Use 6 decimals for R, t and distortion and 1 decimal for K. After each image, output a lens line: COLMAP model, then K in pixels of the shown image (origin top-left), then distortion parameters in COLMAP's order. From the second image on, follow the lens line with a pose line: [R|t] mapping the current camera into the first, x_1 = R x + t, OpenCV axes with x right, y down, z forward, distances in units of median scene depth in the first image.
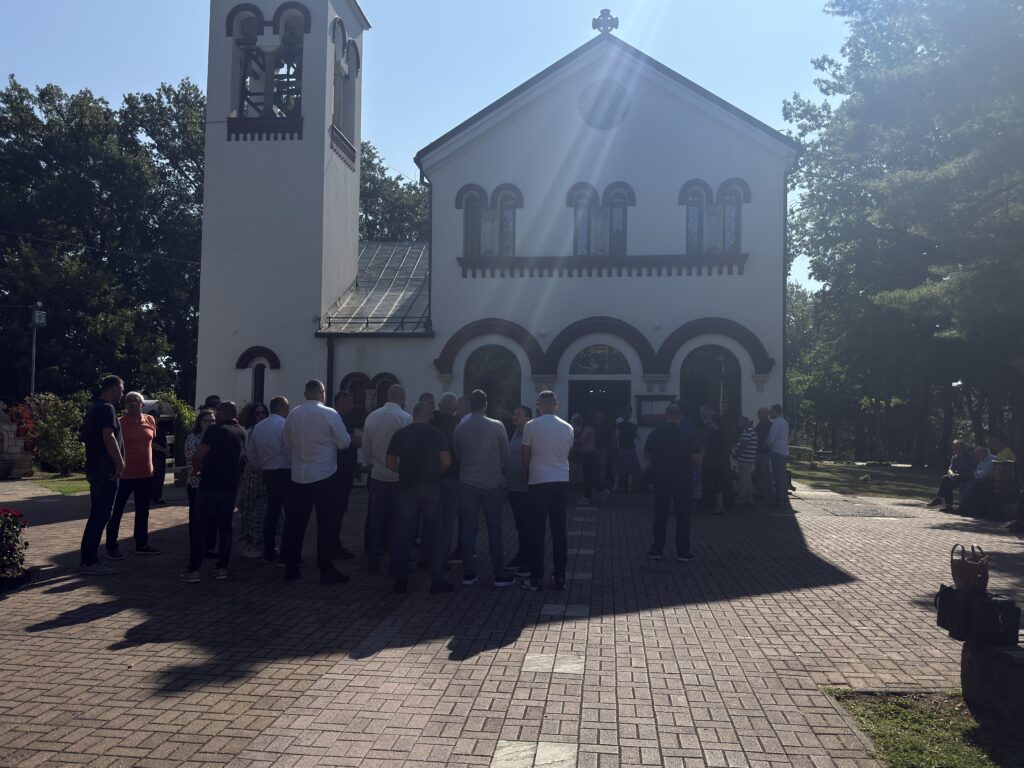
lens RADIAL K [[858.4, 0, 511.5], [0, 858.4, 384.3], [0, 0, 1]] dist [0.059383, -0.080877]
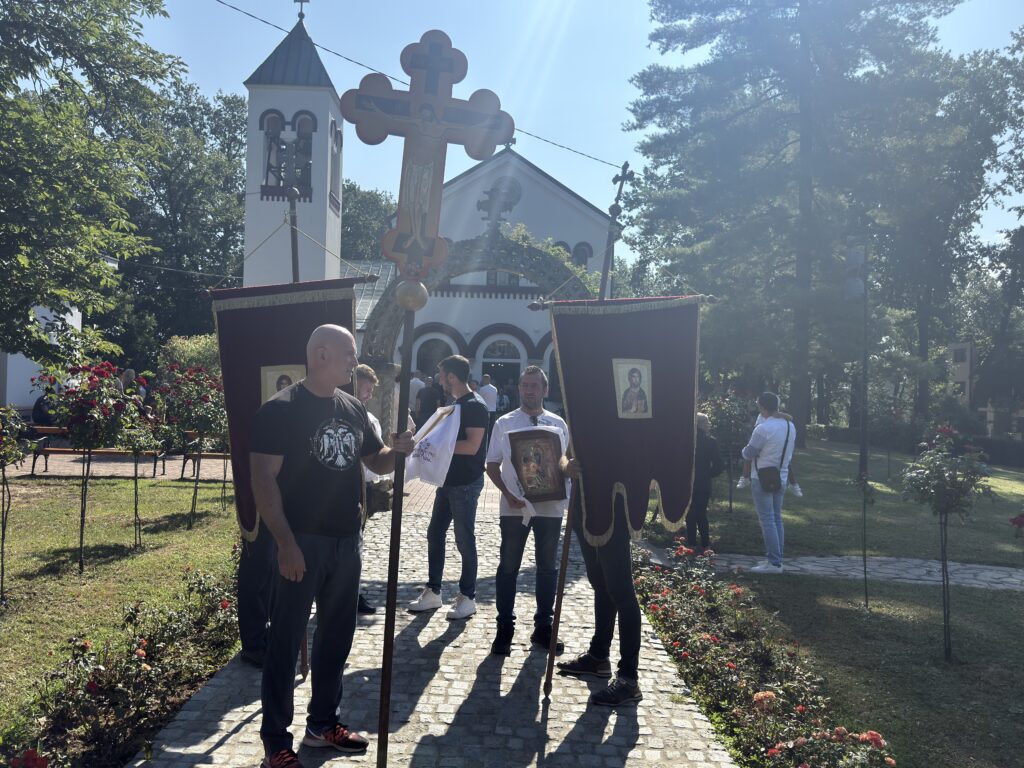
lens RADIAL K [[858.4, 0, 512.6], [0, 858.4, 385.4], [0, 0, 1]] dist [0.059383, -0.080877]
pose [[0.991938, 0.013023, 0.126056, -0.081320], [-0.018013, 0.999095, 0.038529, -0.023836], [-0.125440, -0.040490, 0.991275, -0.623507]]
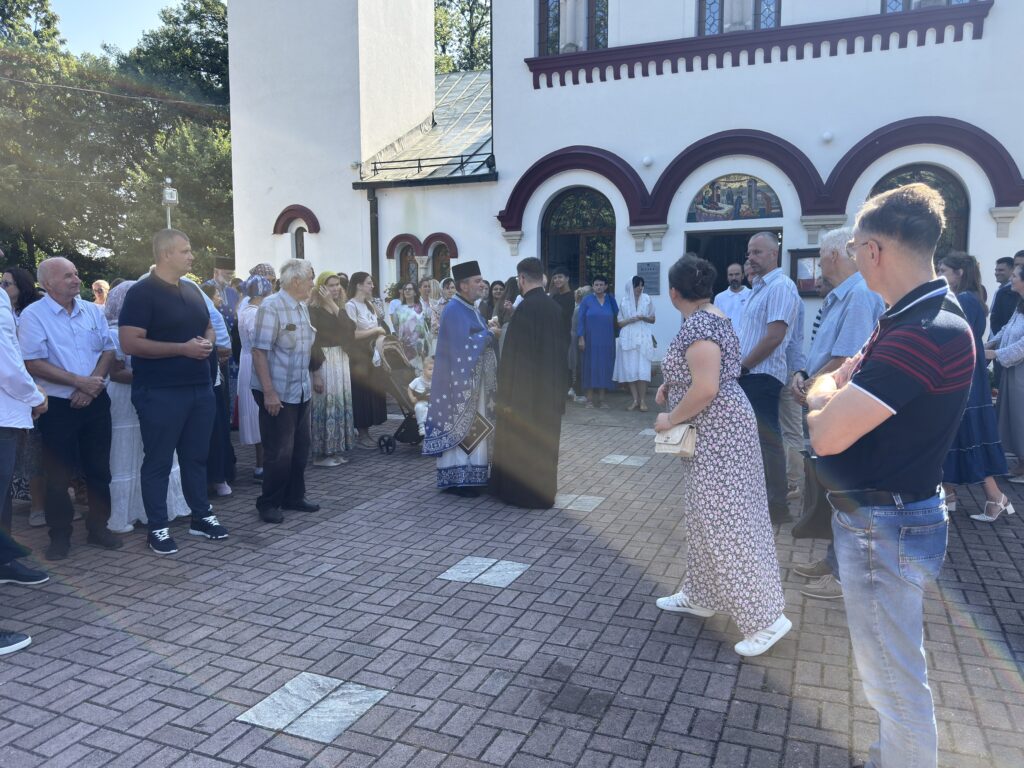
lens RADIAL K [[801.2, 0, 507.4], [0, 801.2, 388.2], [0, 0, 1]] dist [0.052778, -0.074066]
pose [[0.960400, 0.013251, -0.278310, 0.109718], [0.029682, 0.988319, 0.149484, 0.018888], [0.277040, -0.151825, 0.948788, 0.334623]]
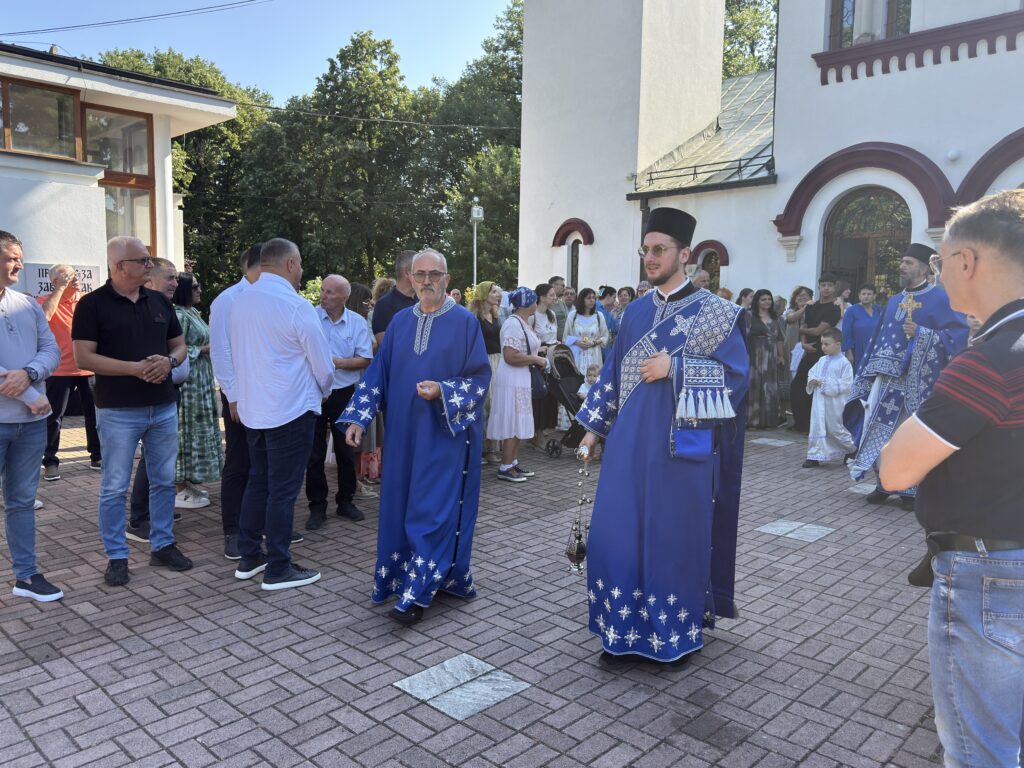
lens RADIAL K [[801.2, 0, 505.3], [0, 801.2, 392.2], [0, 0, 1]] dist [0.052778, -0.074066]
pose [[0.795857, 0.055601, -0.602927, 0.137023], [0.031227, 0.990680, 0.132579, 0.018984], [0.604679, -0.124342, 0.786703, 0.343598]]
